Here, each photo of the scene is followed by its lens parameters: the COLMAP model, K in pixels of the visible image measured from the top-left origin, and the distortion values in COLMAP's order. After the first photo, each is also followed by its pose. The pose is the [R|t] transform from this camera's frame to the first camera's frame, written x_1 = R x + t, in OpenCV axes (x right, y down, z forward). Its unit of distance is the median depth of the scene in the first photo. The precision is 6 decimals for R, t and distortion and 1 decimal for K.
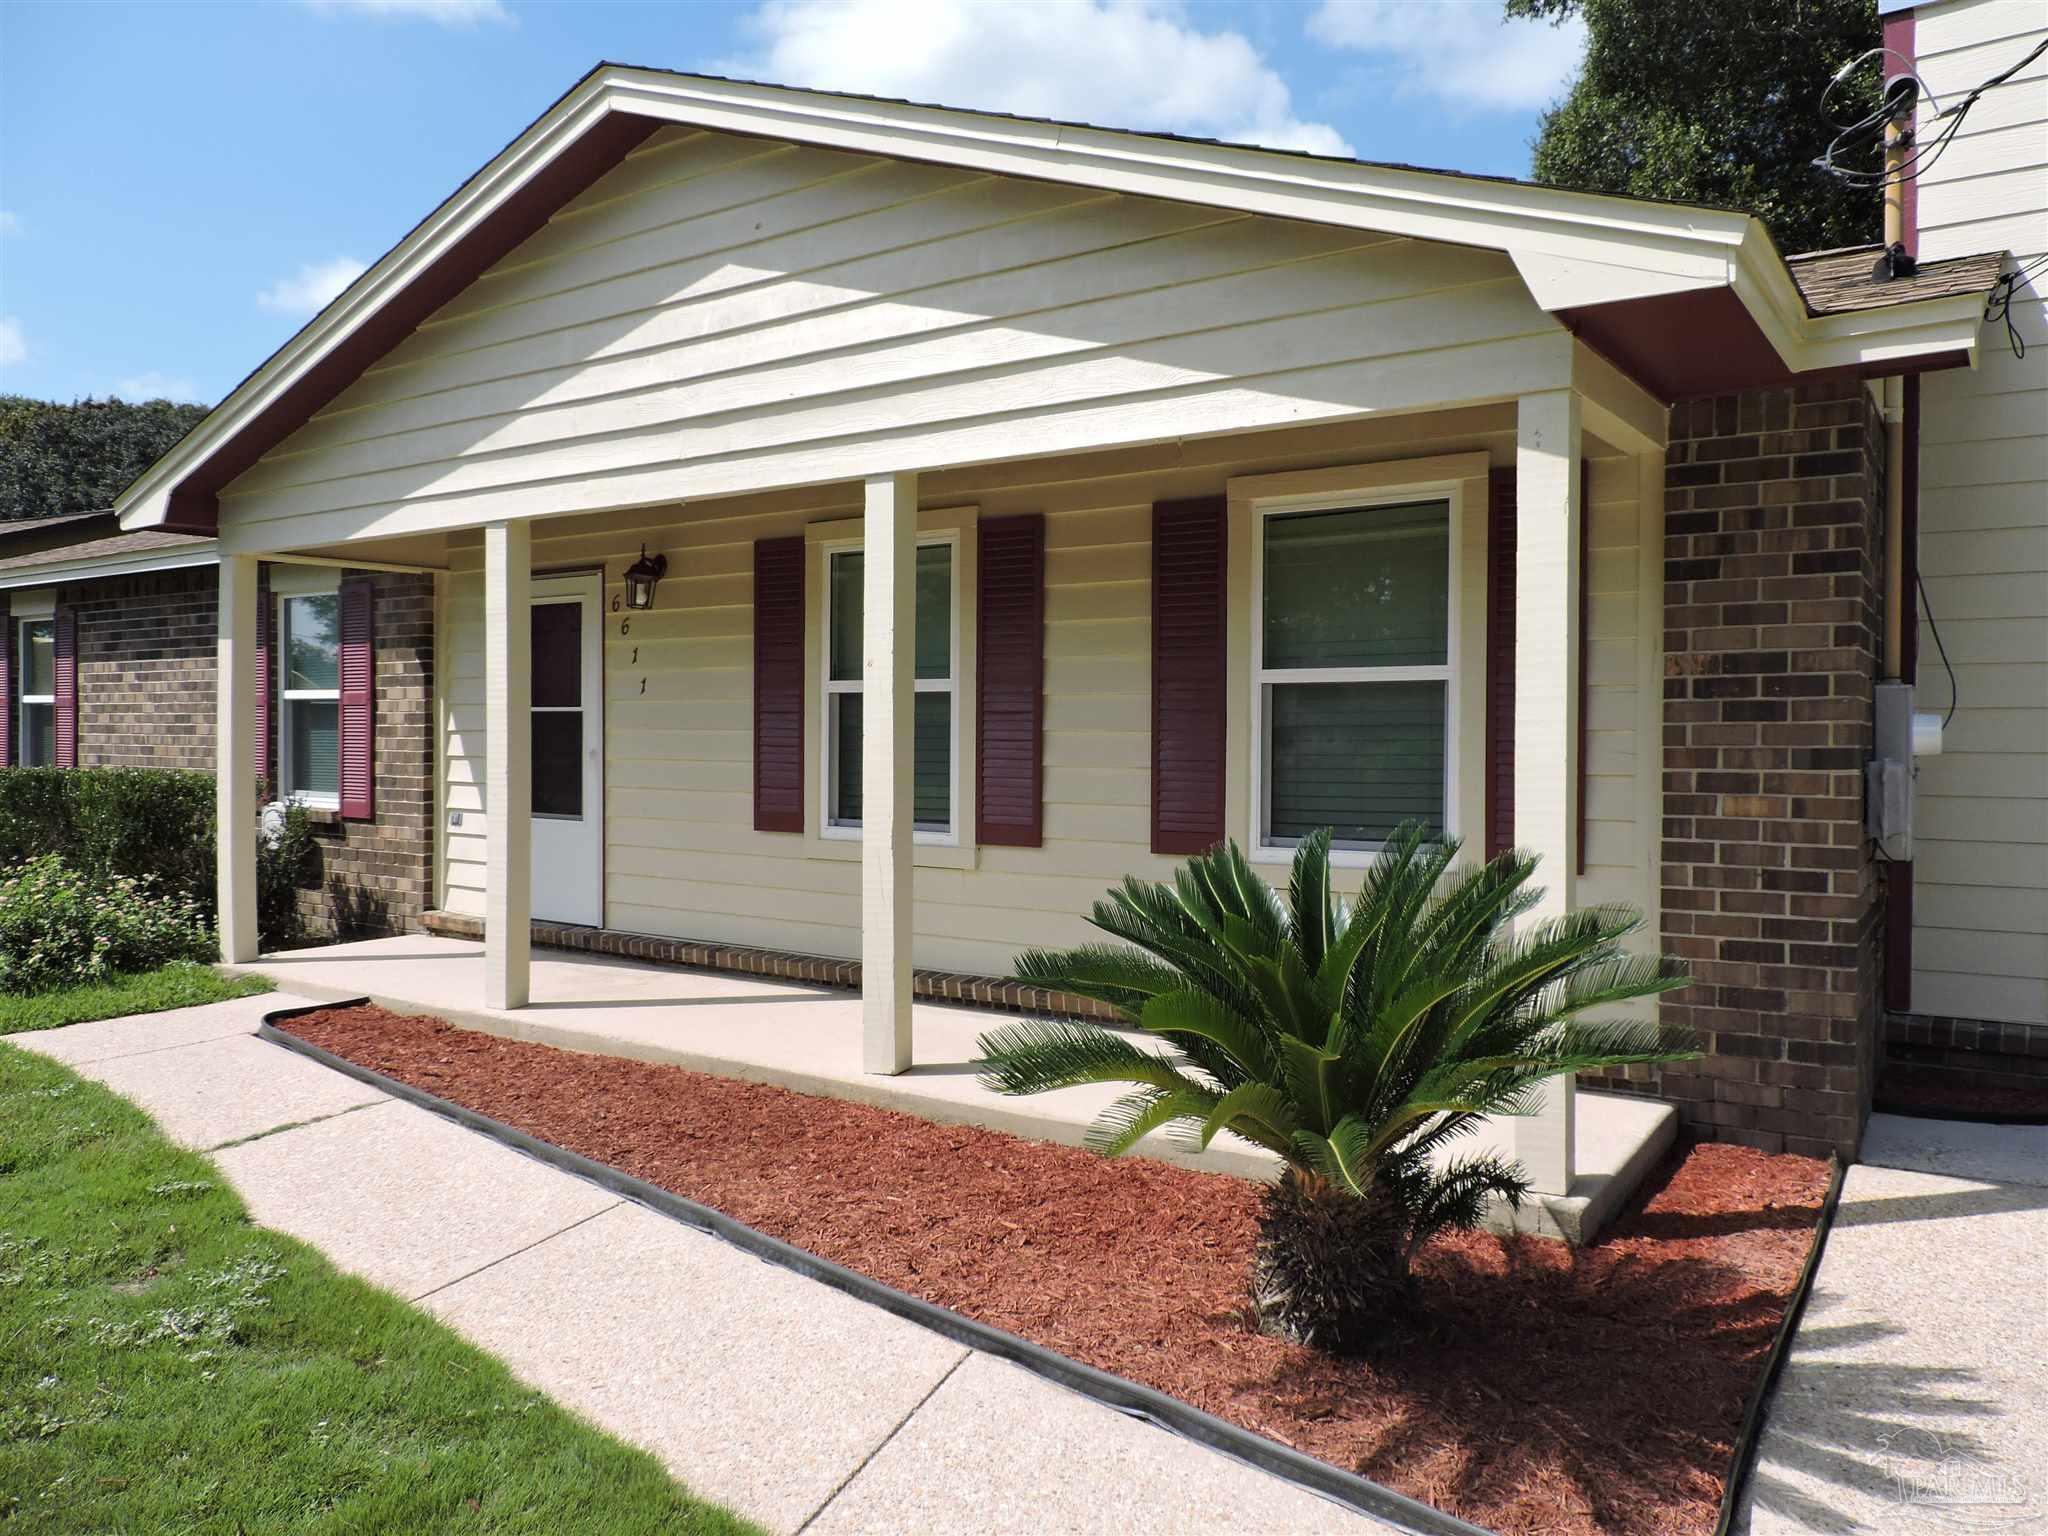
lens RADIAL K [[1430.5, 0, 1024.0], [0, 1430.5, 768.0], [0, 0, 1]] dist [-0.025797, 0.001059]
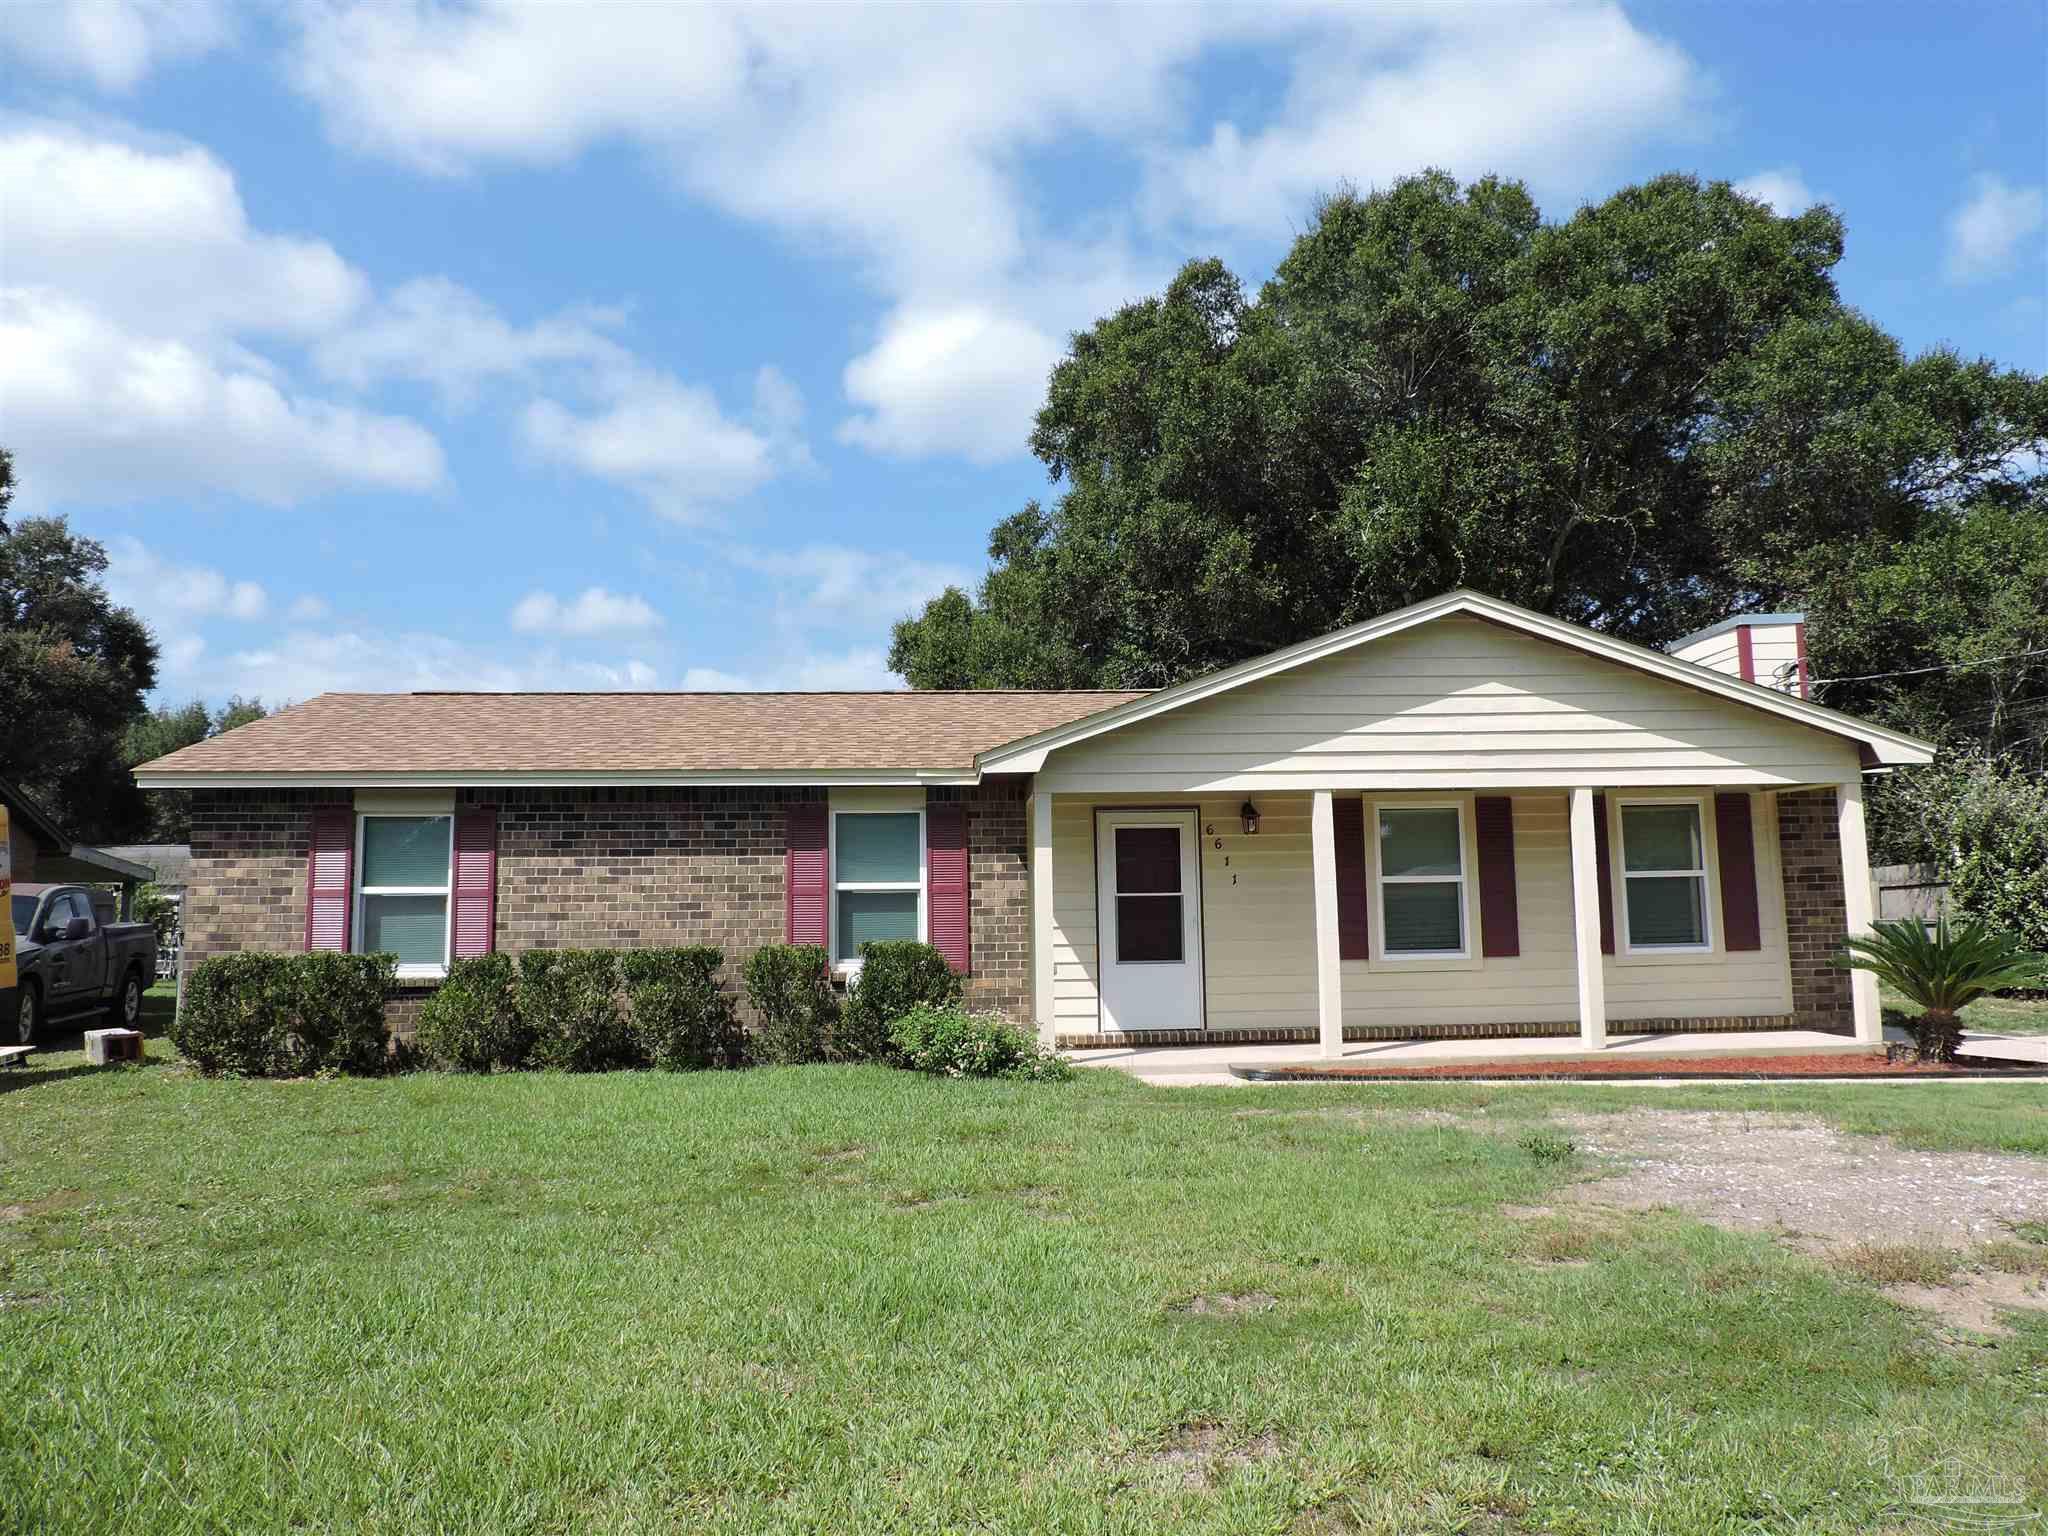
lens RADIAL K [[1430.5, 0, 1024.0], [0, 1430.5, 768.0], [0, 0, 1]] dist [-0.025797, 0.001059]
pose [[0.808384, 0.053017, 0.586263, -1.867300], [0.035017, 0.989841, -0.137797, 0.045902], [-0.587613, 0.131922, 0.798315, -0.280003]]
